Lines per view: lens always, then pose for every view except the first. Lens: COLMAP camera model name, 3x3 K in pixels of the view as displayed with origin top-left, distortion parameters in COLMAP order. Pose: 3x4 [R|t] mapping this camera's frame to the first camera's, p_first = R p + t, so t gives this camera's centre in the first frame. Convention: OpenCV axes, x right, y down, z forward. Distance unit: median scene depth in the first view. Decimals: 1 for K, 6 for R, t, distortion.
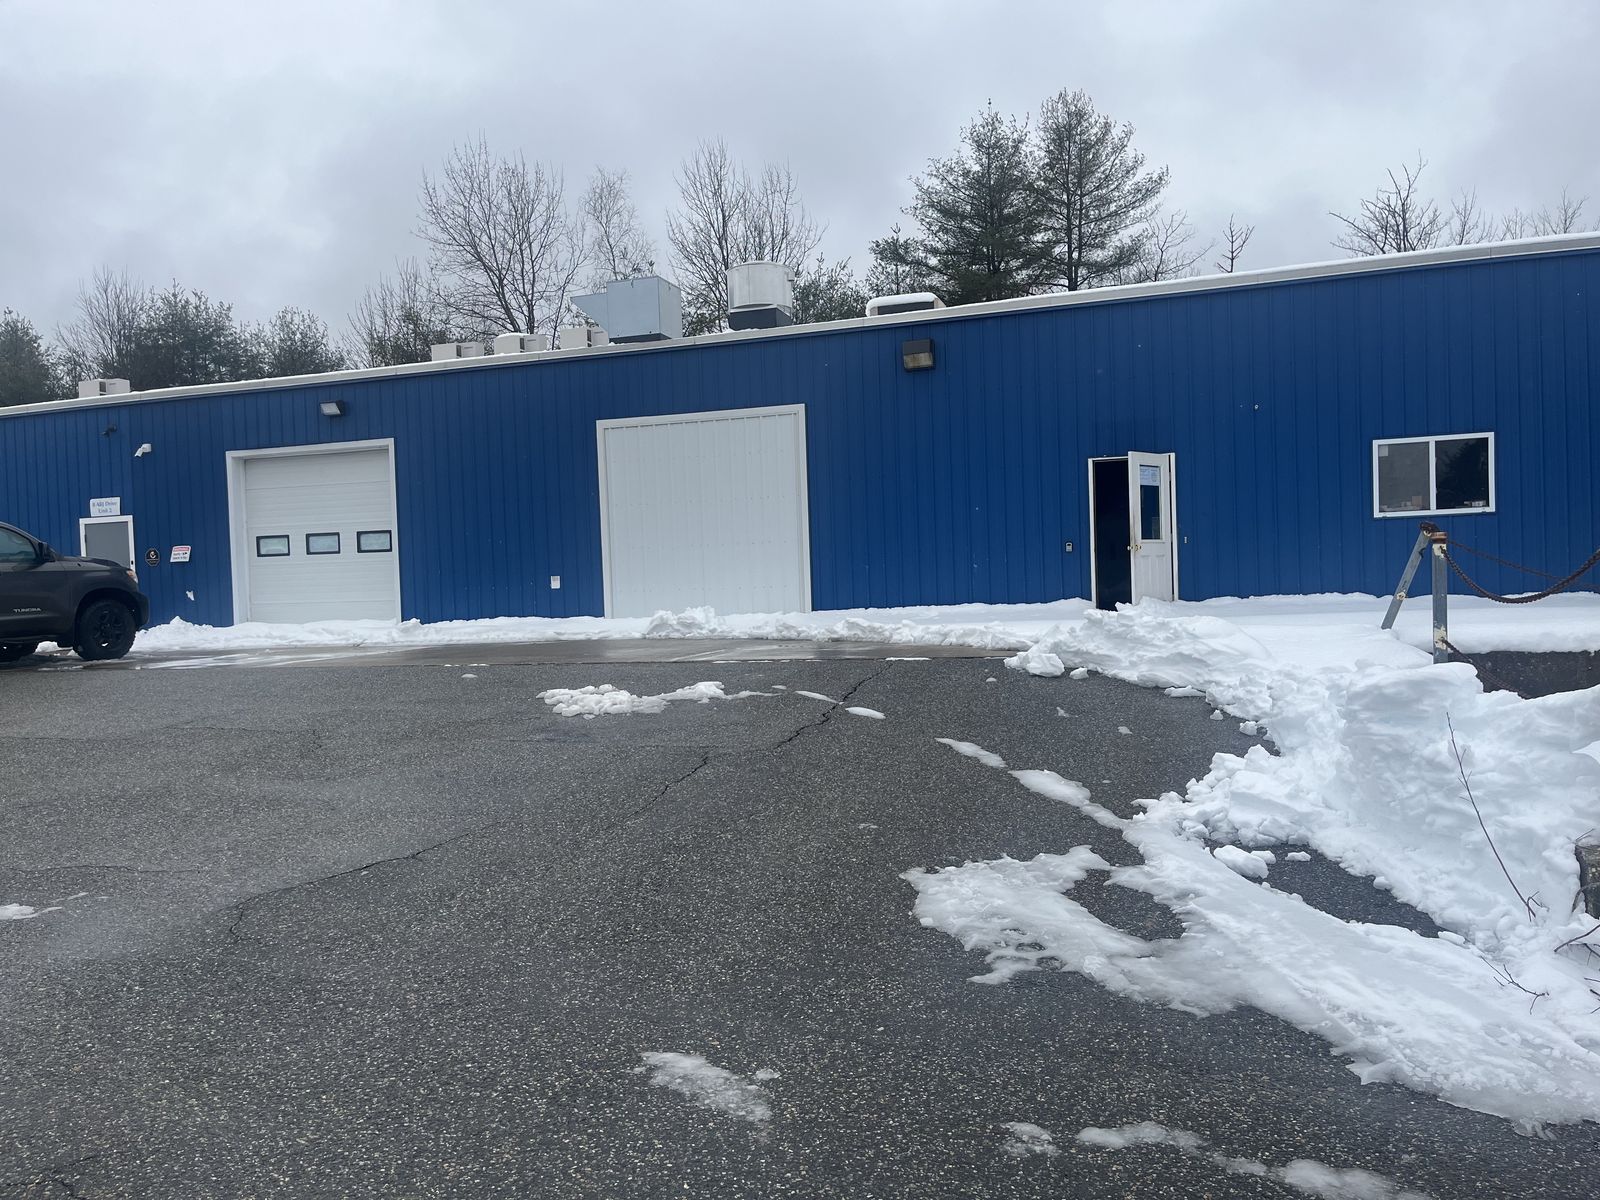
lens RADIAL K [[1218.0, 0, 799.9], [0, 1218.0, 603.6], [0, 0, 1]] dist [0.078377, -0.101930]
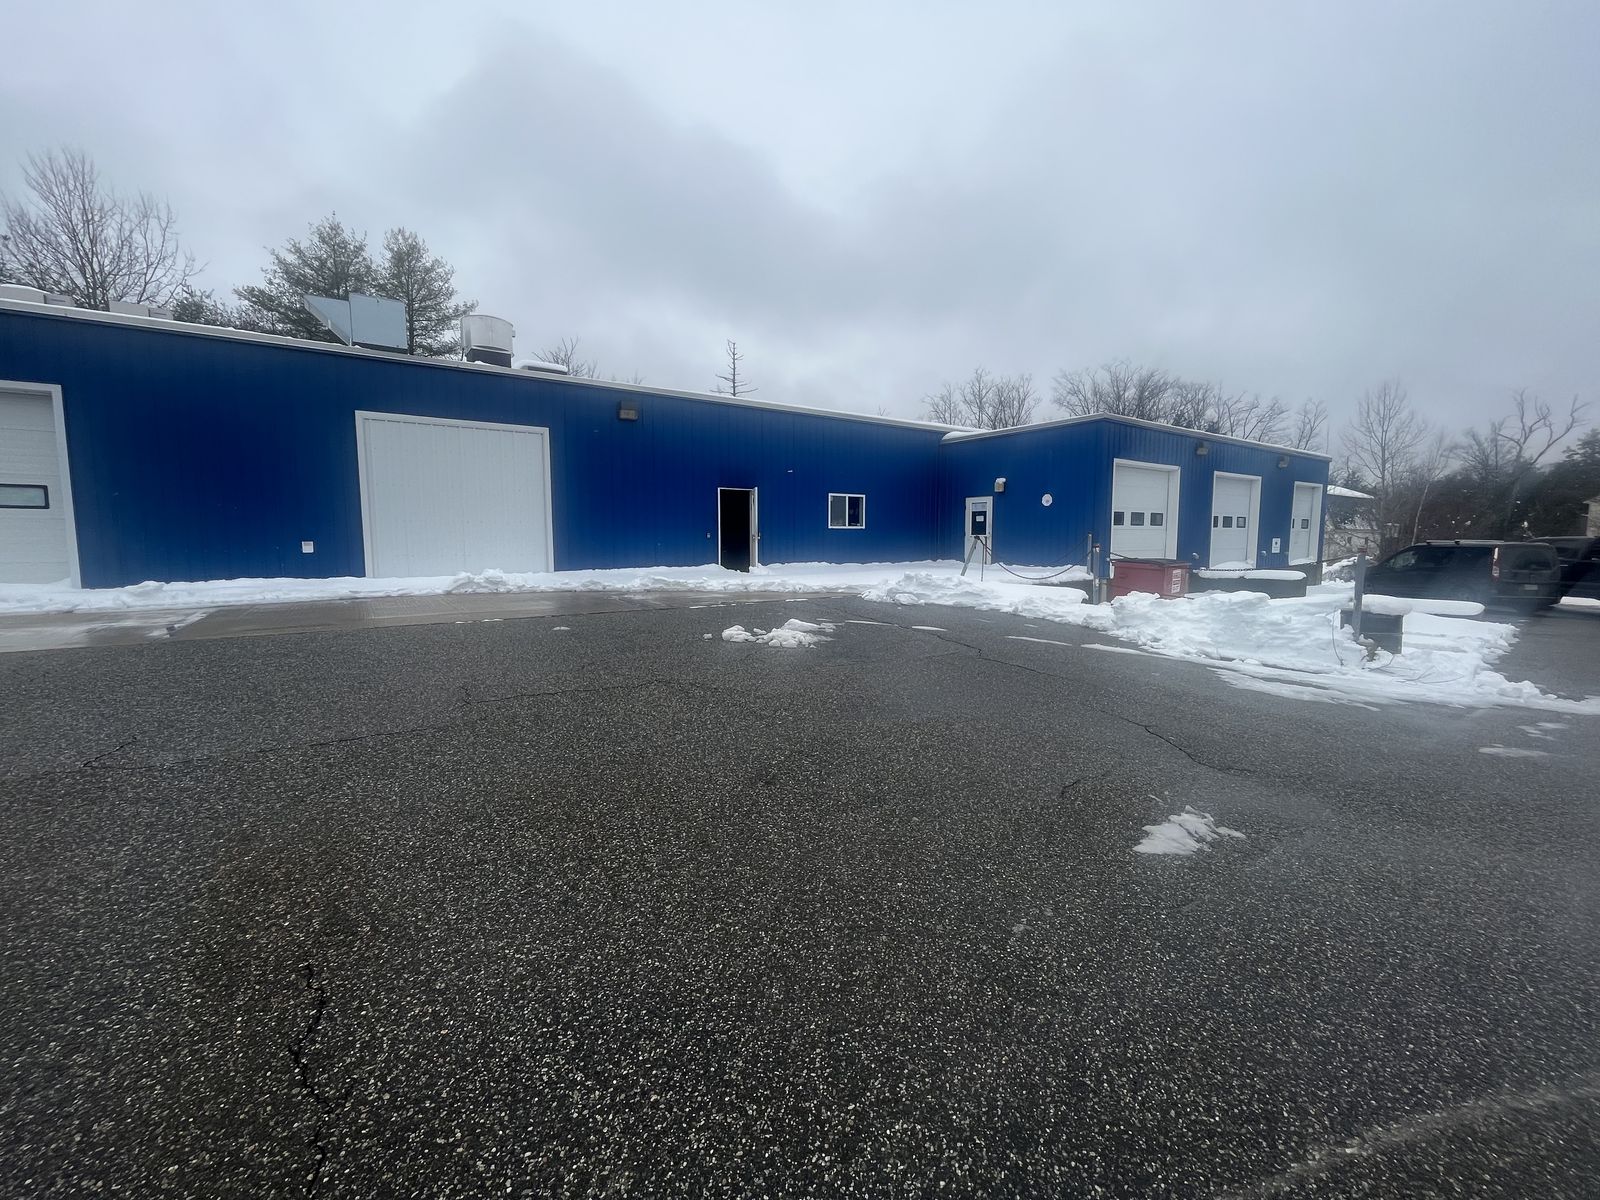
lens RADIAL K [[649.1, 0, 798.8], [0, 649.1, 602.3], [0, 0, 1]] dist [0.000562, -0.000320]
pose [[0.597814, -0.044362, 0.800407, -1.307840], [-0.004501, 0.998266, 0.058690, -0.011887], [-0.801622, -0.038688, 0.596577, 0.861898]]
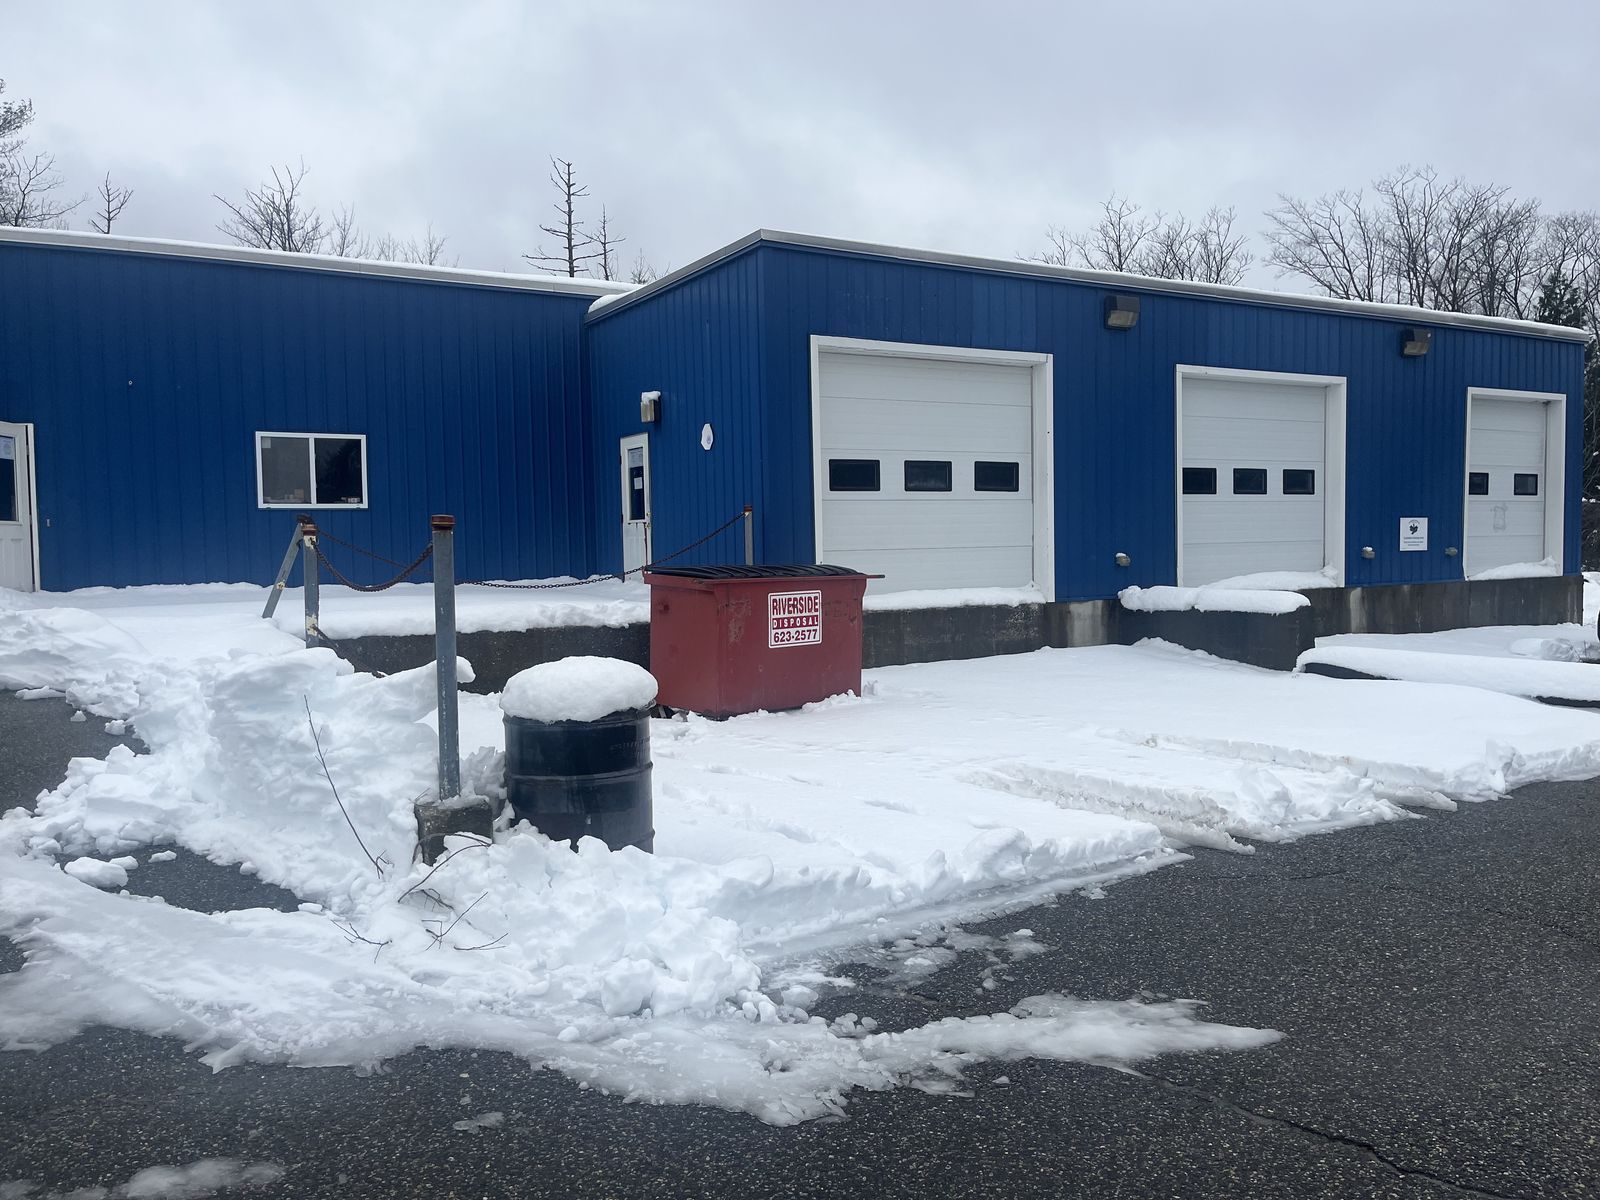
lens RADIAL K [[1218.0, 0, 799.9], [0, 1218.0, 603.6], [0, 0, 1]] dist [0.078377, -0.101930]
pose [[0.665206, -0.011282, 0.746575, 0.017352], [0.005451, 0.999933, 0.010253, 0.001244], [-0.746640, -0.002751, 0.665222, -0.009429]]
